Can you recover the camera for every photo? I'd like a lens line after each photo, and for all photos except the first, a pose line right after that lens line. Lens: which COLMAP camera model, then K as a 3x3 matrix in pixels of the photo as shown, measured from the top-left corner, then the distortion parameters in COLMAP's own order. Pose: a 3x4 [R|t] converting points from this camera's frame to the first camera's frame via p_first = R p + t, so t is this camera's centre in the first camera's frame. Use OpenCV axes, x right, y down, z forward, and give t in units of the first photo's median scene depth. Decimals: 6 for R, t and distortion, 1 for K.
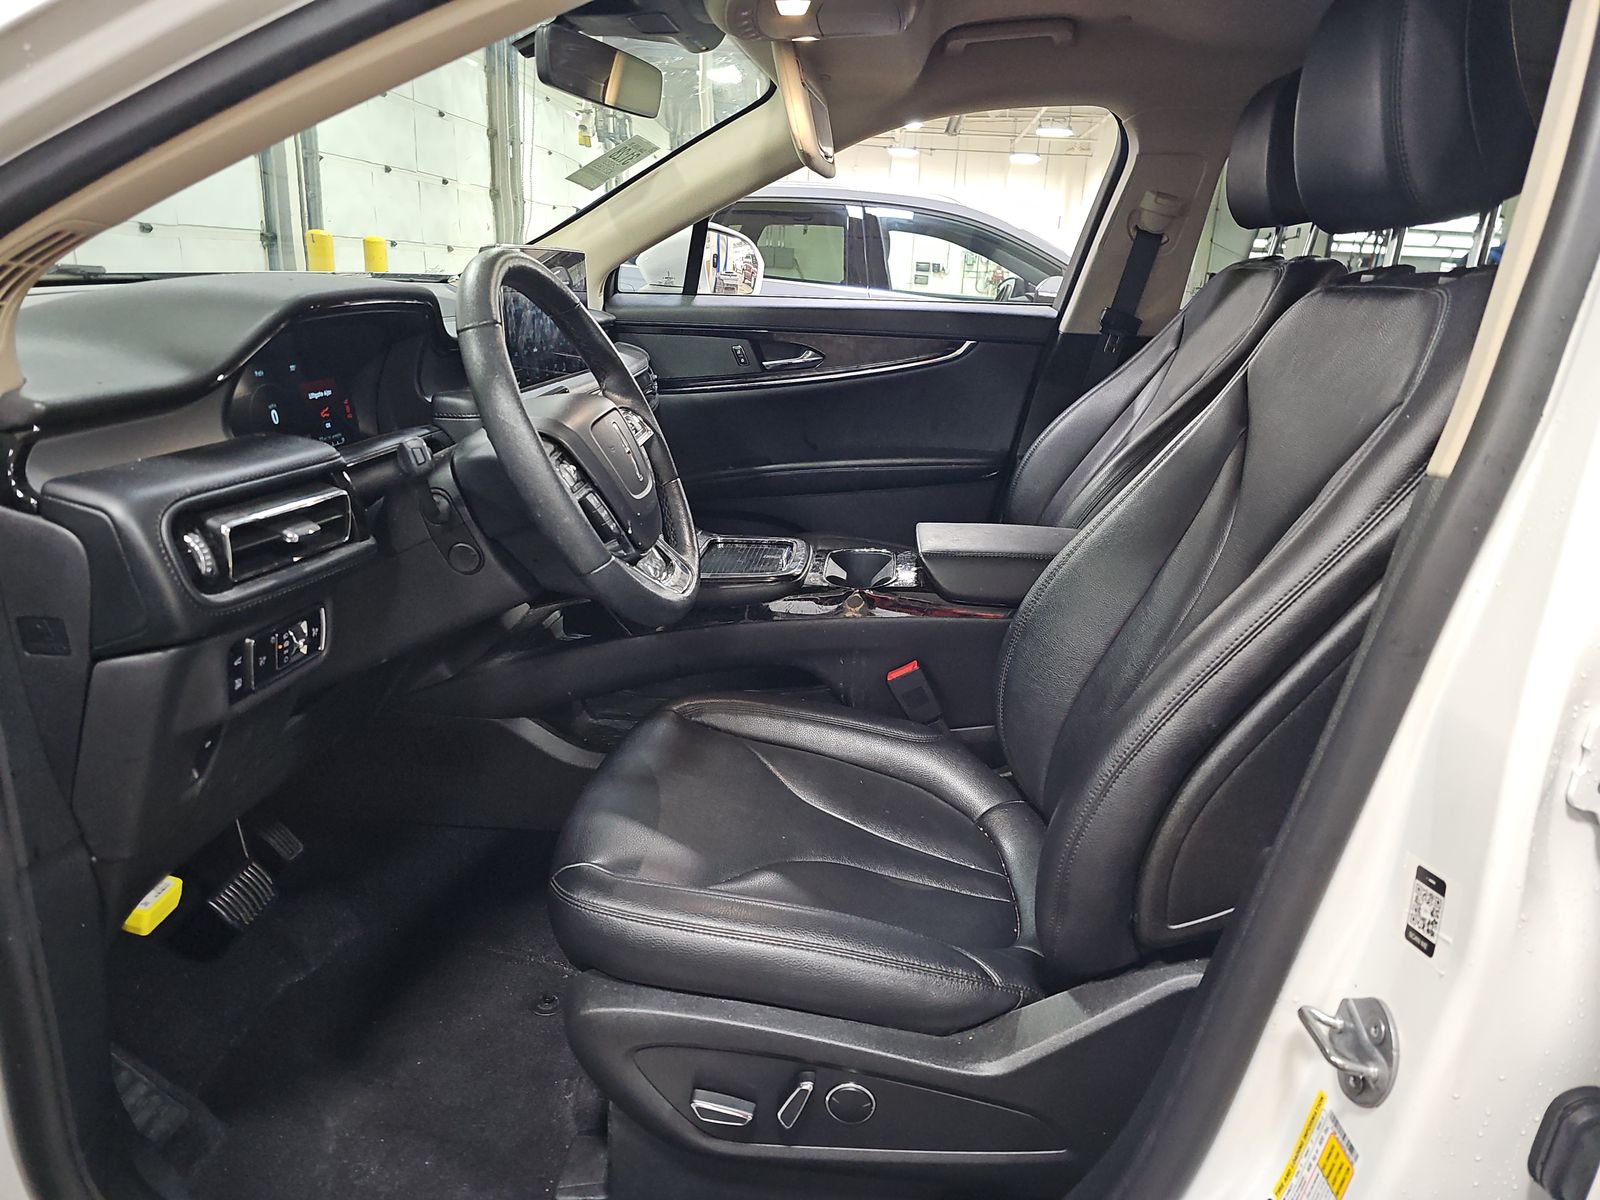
lens RADIAL K [[1027.0, 0, 812.2], [0, 1027.0, 594.4], [0, 0, 1]] dist [0.068151, -0.076136]
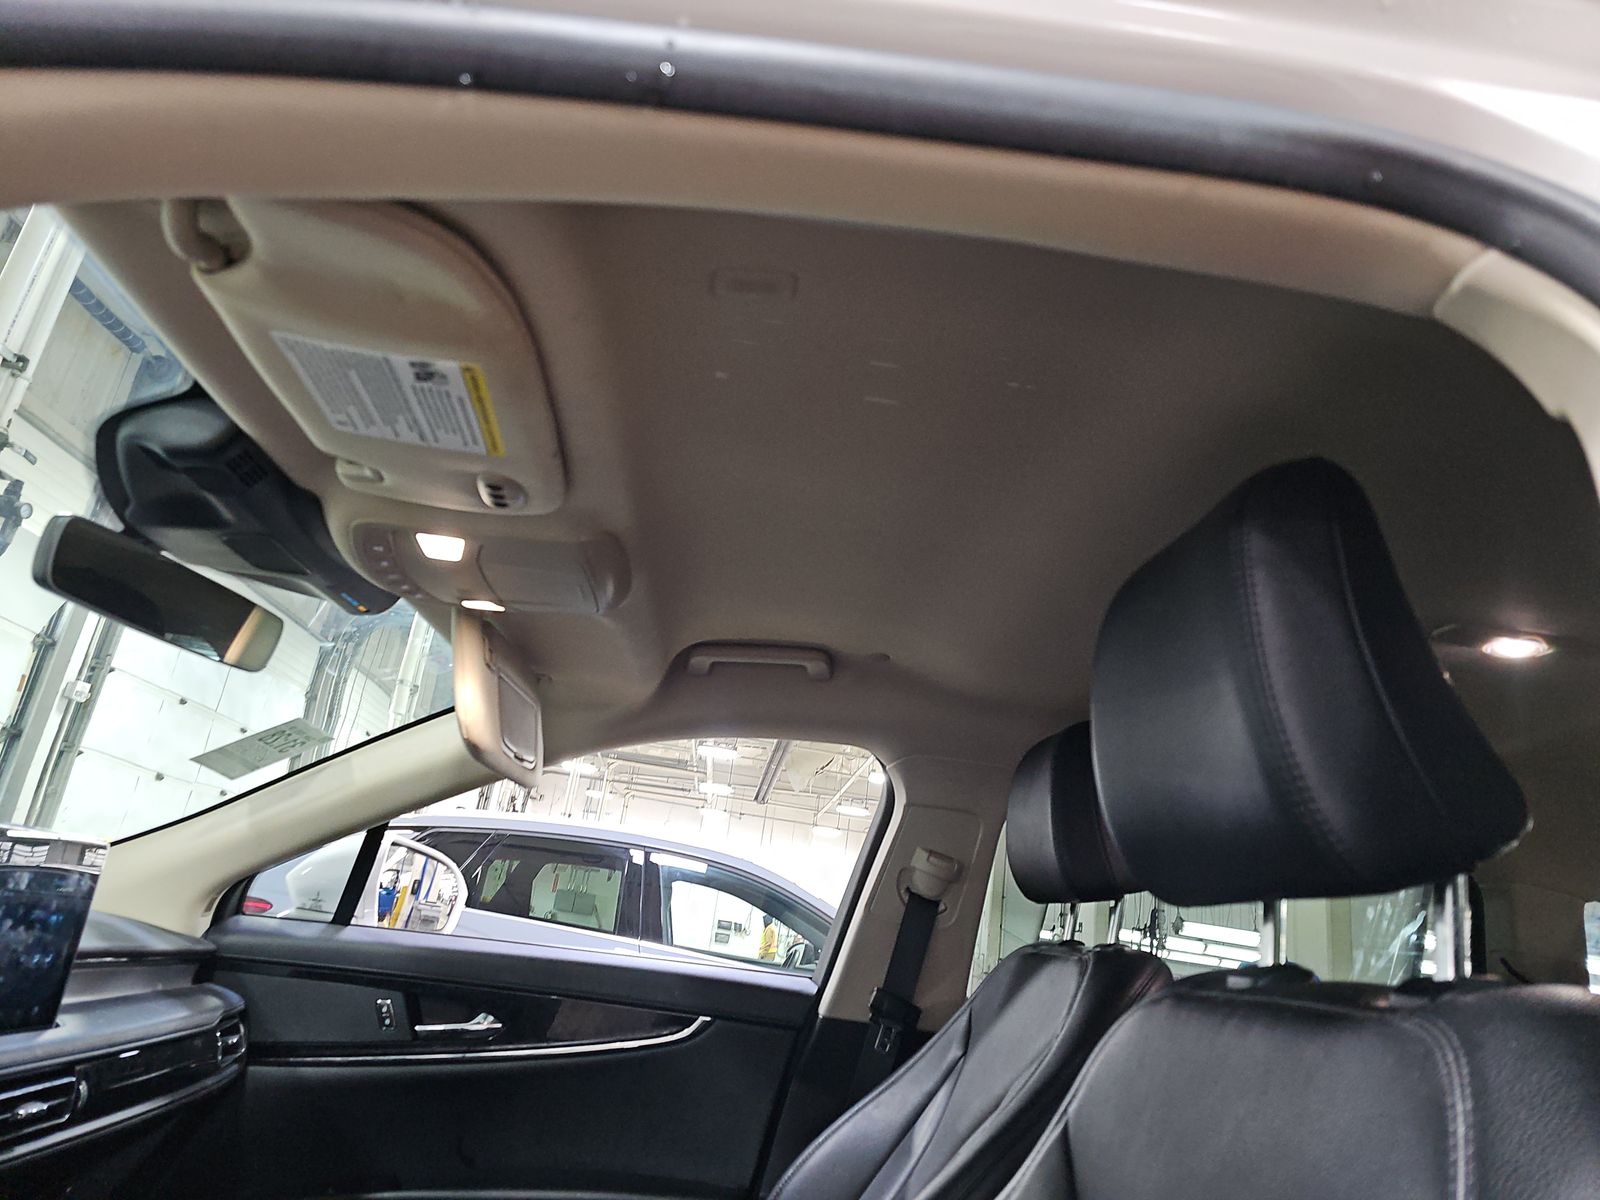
lens RADIAL K [[1027.0, 0, 812.2], [0, 1027.0, 594.4], [0, 0, 1]] dist [0.068151, -0.076136]
pose [[0.980586, 0.136365, 0.140910, 0.082933], [-0.029889, 0.814146, -0.579890, -0.061637], [-0.193798, 0.564420, 0.802416, 0.207708]]
